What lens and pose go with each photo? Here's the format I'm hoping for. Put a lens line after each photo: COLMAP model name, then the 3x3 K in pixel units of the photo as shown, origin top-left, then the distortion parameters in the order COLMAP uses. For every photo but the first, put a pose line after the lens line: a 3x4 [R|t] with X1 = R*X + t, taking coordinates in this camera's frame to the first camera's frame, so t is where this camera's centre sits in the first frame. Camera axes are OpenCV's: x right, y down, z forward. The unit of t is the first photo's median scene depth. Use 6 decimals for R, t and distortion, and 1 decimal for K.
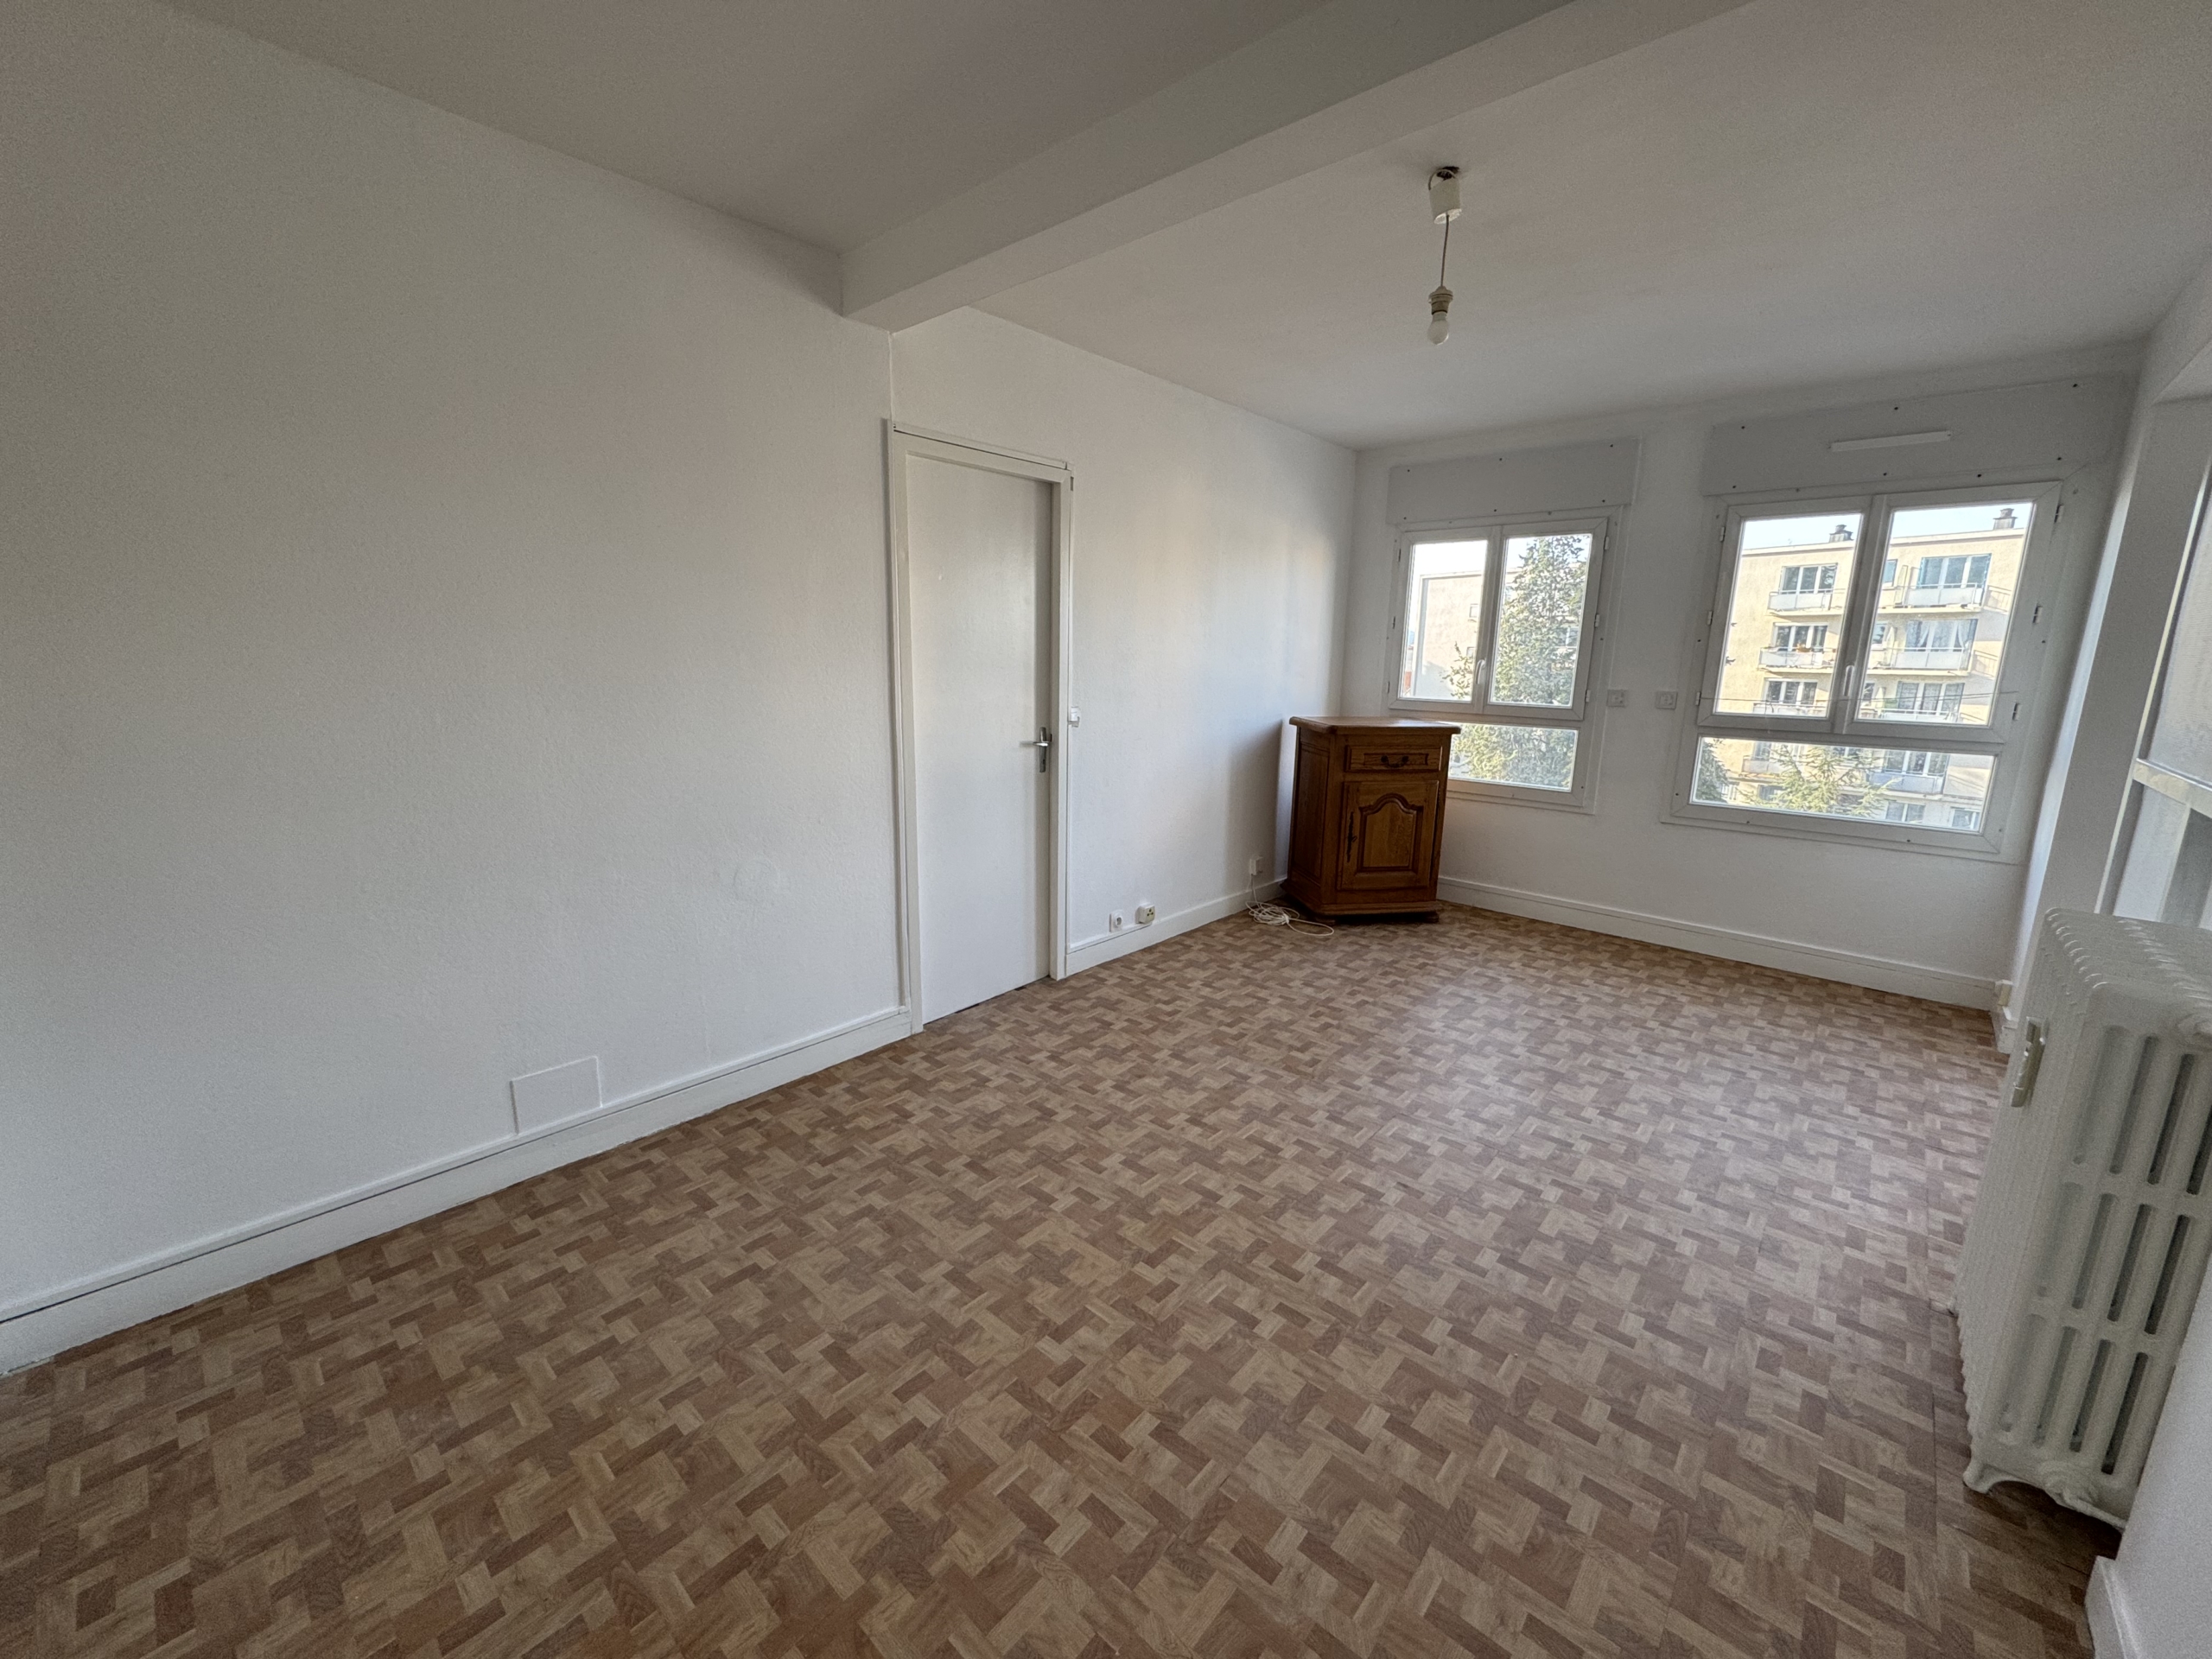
lens RADIAL K [[877.4, 0, 1106.0], [0, 877.4, 829.5], [0, 0, 1]] dist [-0.001189, -0.000235]
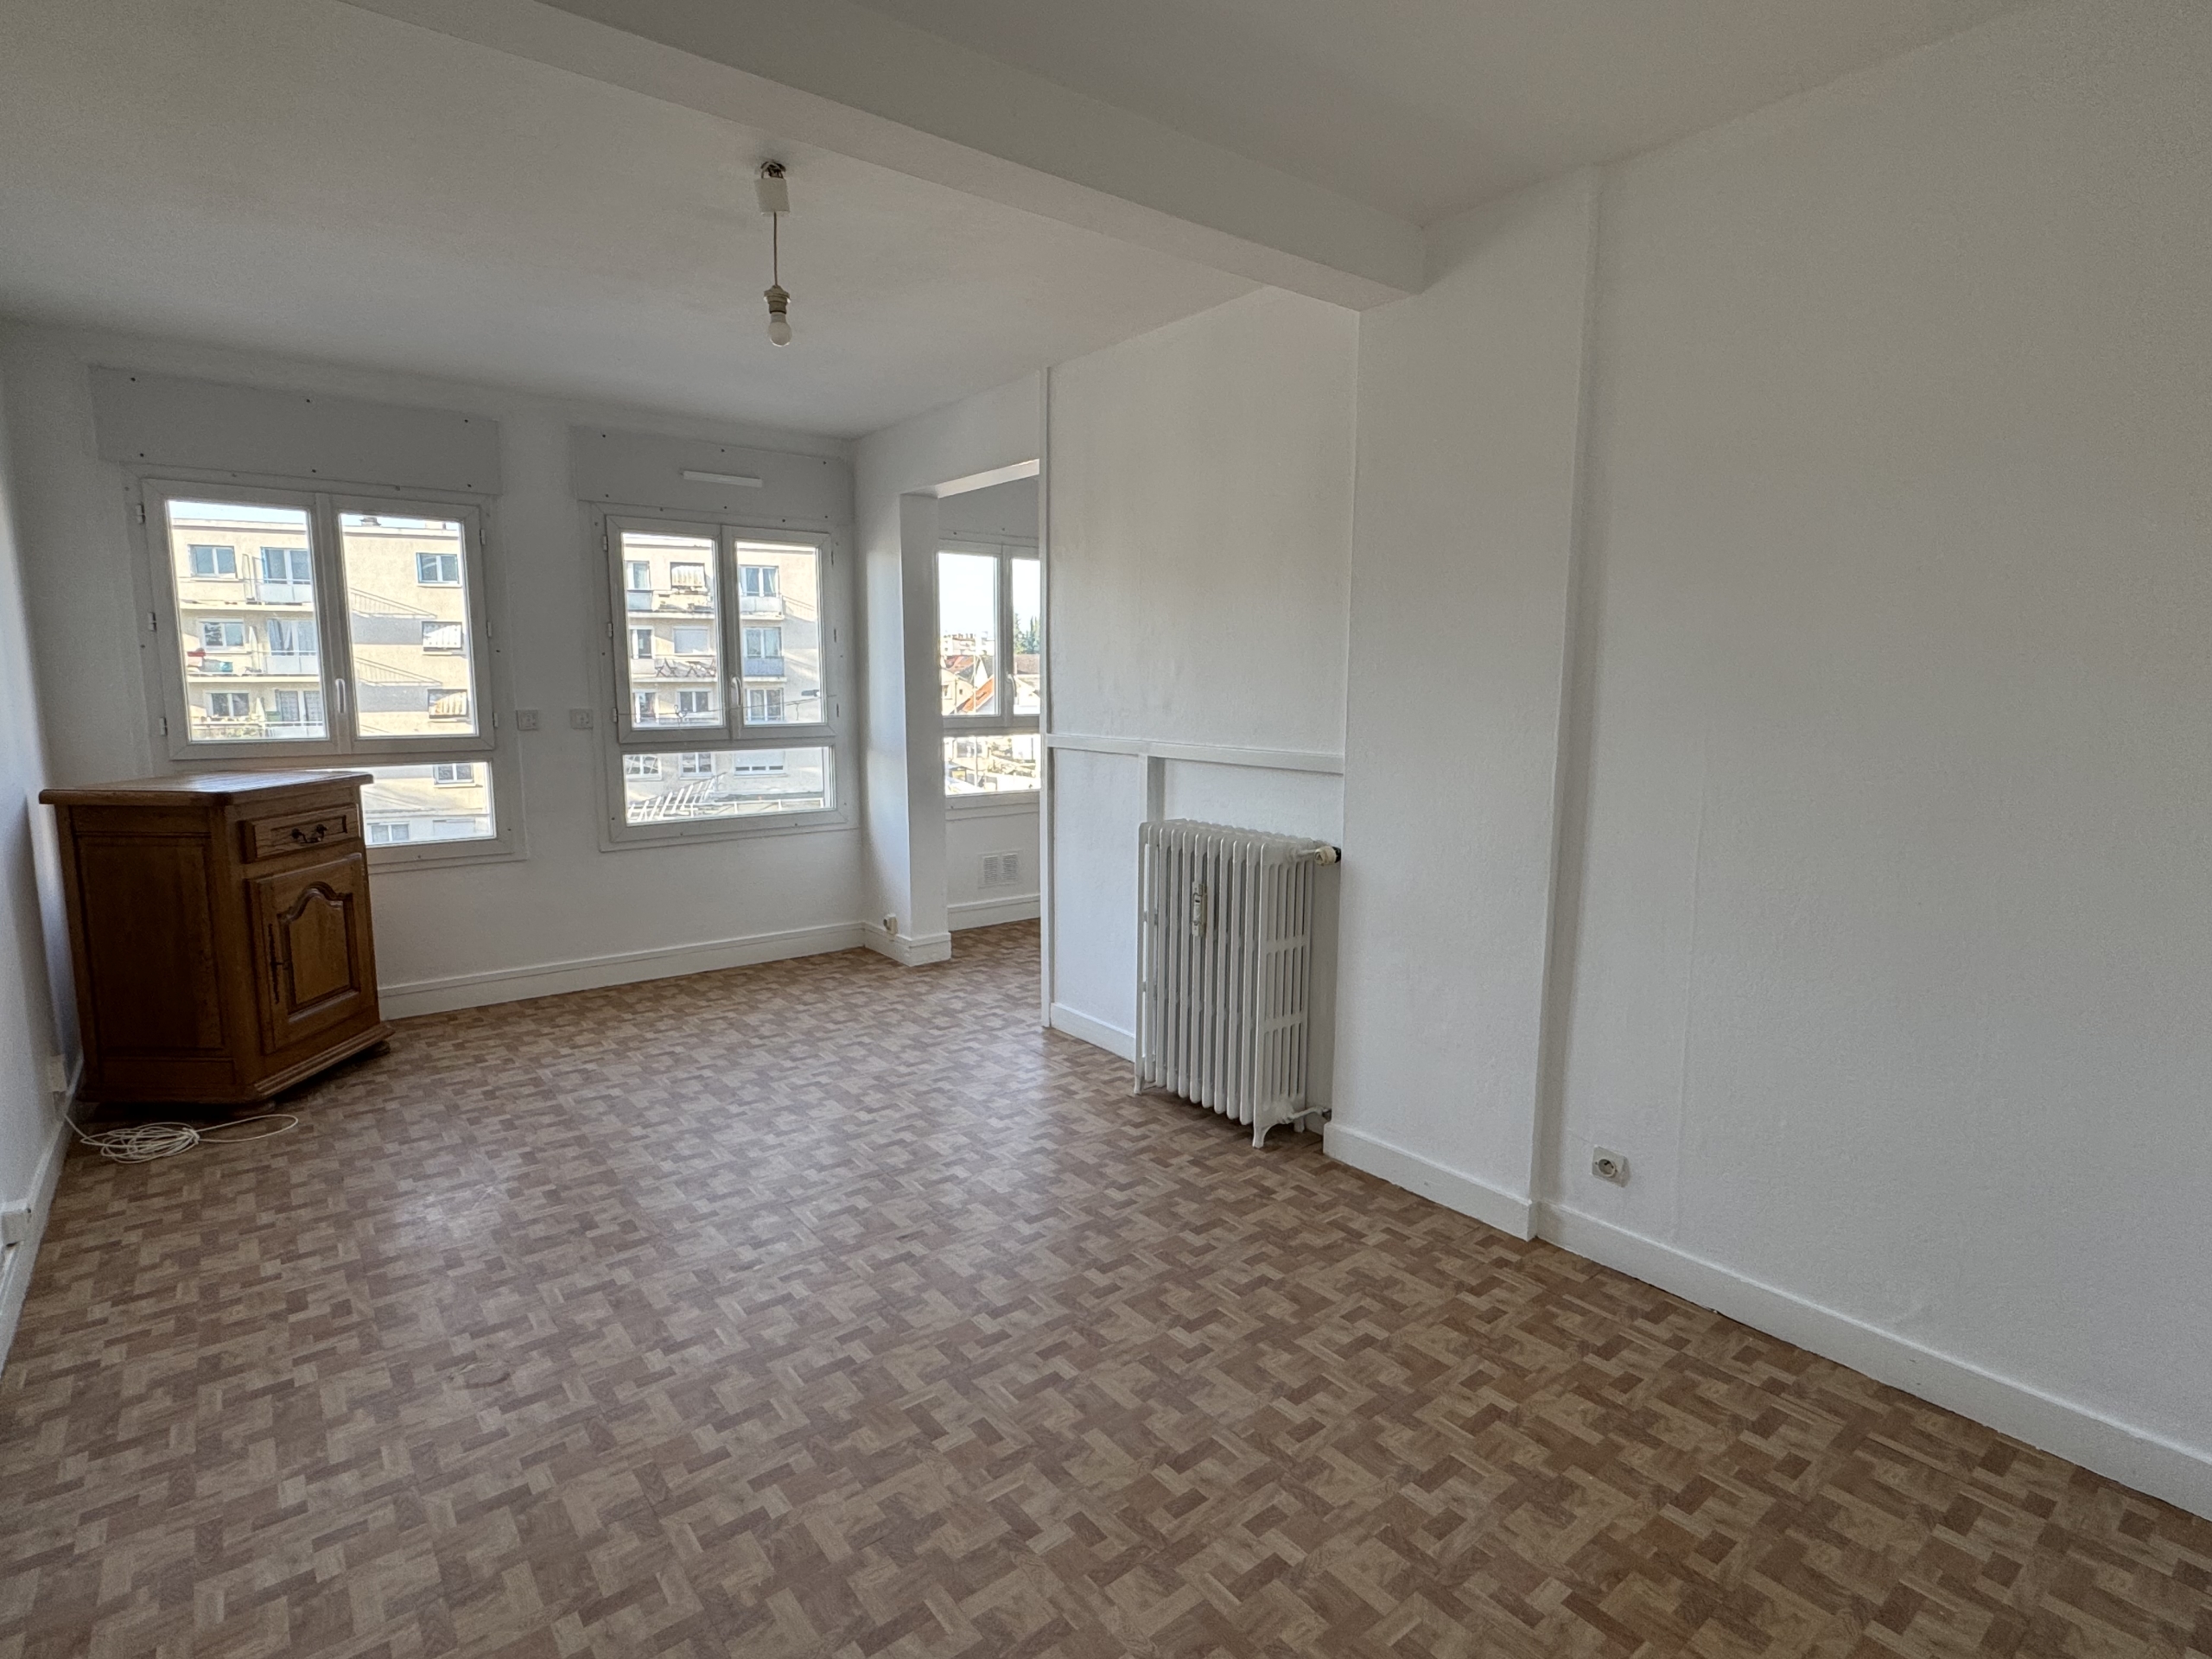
lens RADIAL K [[1123.6, 0, 1108.4], [0, 1123.6, 825.2], [0, 0, 1]] dist [-0.001798, 0.000243]
pose [[0.168976, -0.148679, 0.974342, -0.527023], [0.196436, 0.973805, 0.114531, -0.085063], [-0.965847, 0.172042, 0.193755, 0.347183]]
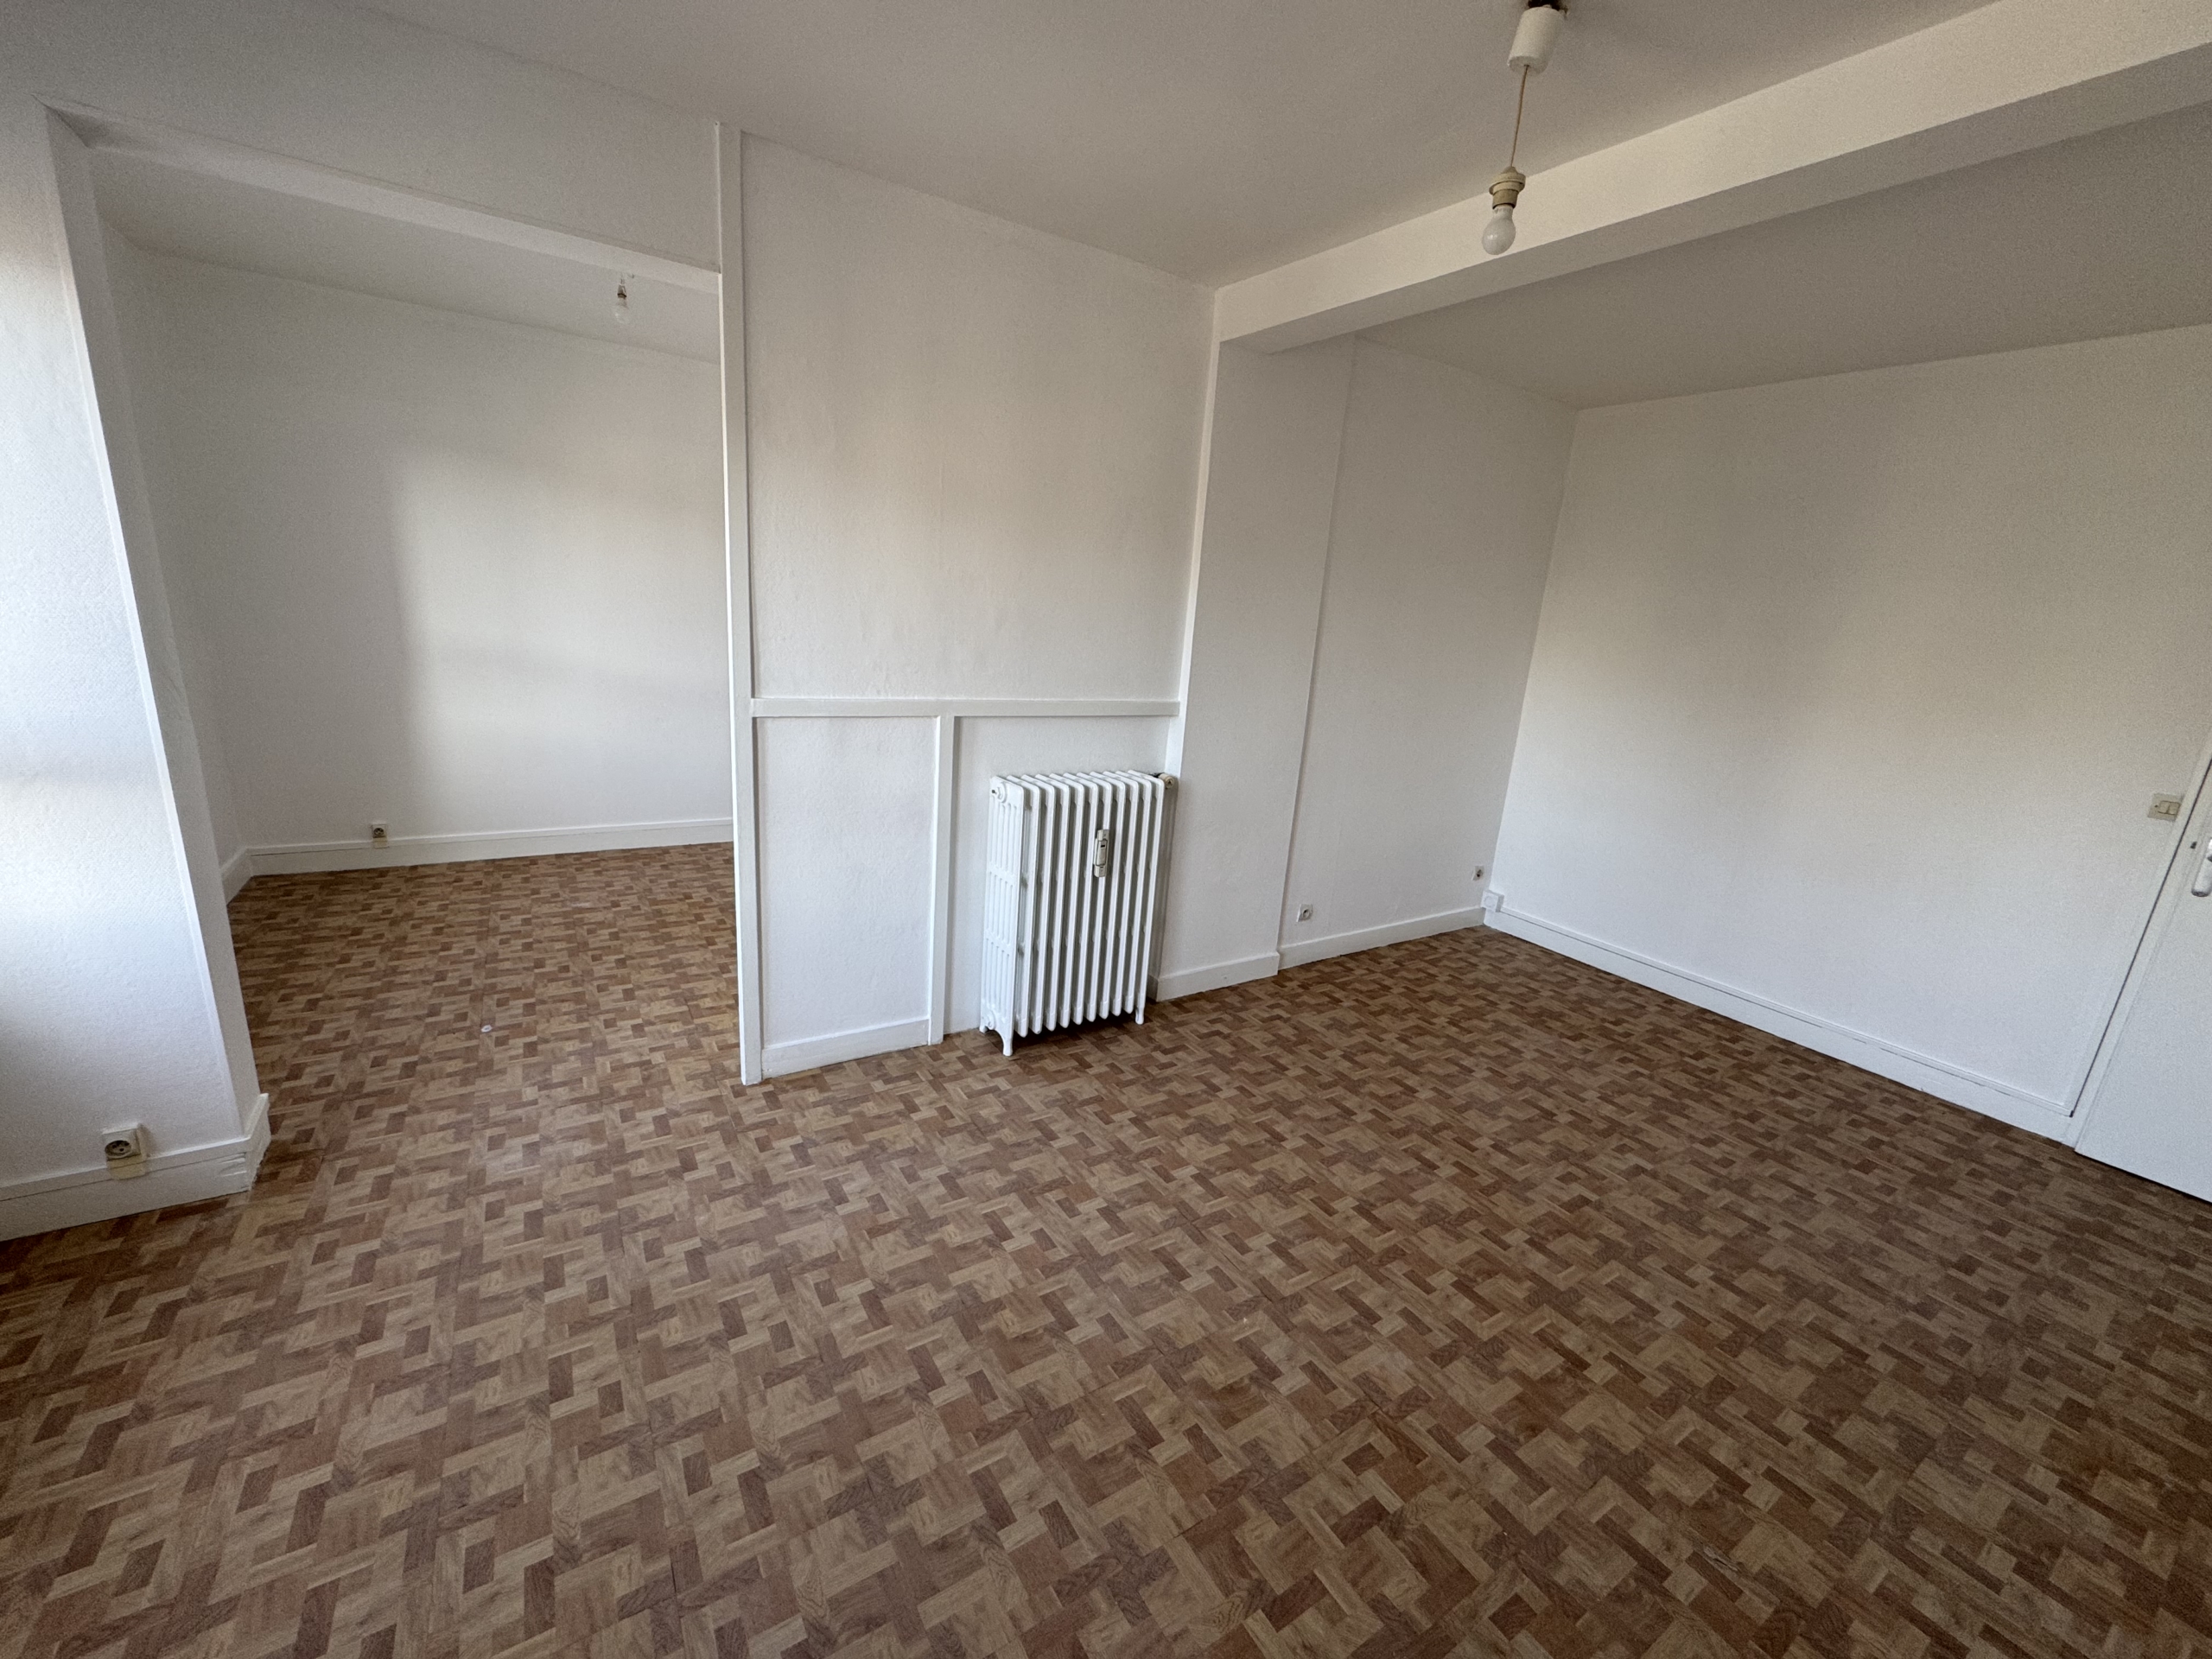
lens RADIAL K [[877.4, 0, 1106.0], [0, 877.4, 829.5], [0, 0, 1]] dist [-0.001189, -0.000235]
pose [[-0.961078, -0.149600, 0.232268, 0.298699], [-0.036248, 0.901721, 0.430796, -0.283081], [-0.273888, 0.405609, -0.872047, 1.264830]]
